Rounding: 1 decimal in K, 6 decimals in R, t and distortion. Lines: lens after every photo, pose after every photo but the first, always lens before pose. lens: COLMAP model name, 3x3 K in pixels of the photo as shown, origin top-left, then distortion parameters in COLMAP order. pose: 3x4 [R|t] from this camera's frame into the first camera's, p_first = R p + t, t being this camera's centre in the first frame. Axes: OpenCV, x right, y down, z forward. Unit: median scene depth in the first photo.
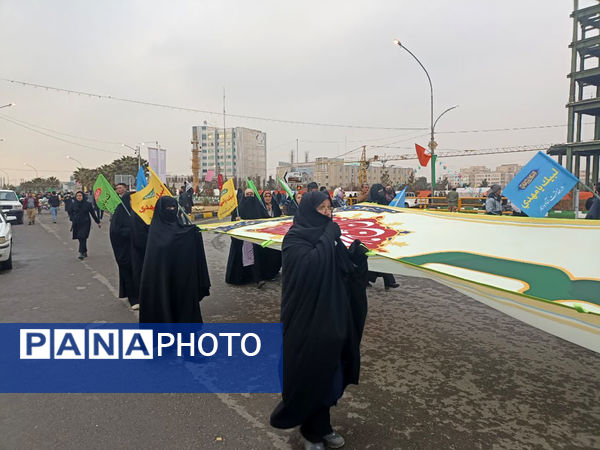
lens RADIAL K [[442.4, 0, 301.8], [0, 442.4, 222.3], [0, 0, 1]] dist [0.040084, -0.029599]
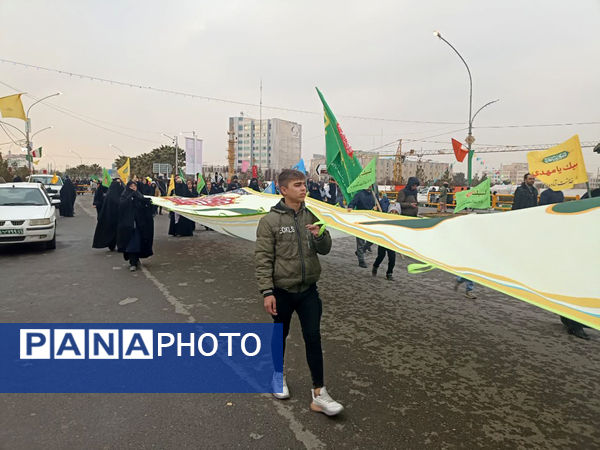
lens RADIAL K [[442.4, 0, 301.8], [0, 442.4, 222.3], [0, 0, 1]] dist [0.040084, -0.029599]
pose [[0.996759, 0.032385, -0.073641, 0.032660], [-0.031138, 0.999353, 0.018018, 0.005818], [0.074177, -0.015667, 0.997122, -0.043249]]
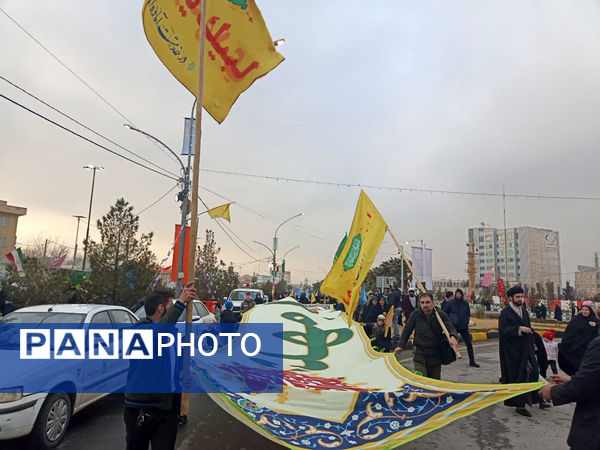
lens RADIAL K [[442.4, 0, 301.8], [0, 442.4, 222.3], [0, 0, 1]] dist [0.040084, -0.029599]
pose [[0.826242, -0.053698, -0.560750, -0.207945], [-0.077460, 0.975160, -0.207516, -0.110391], [0.557964, 0.214894, 0.801559, 1.235188]]
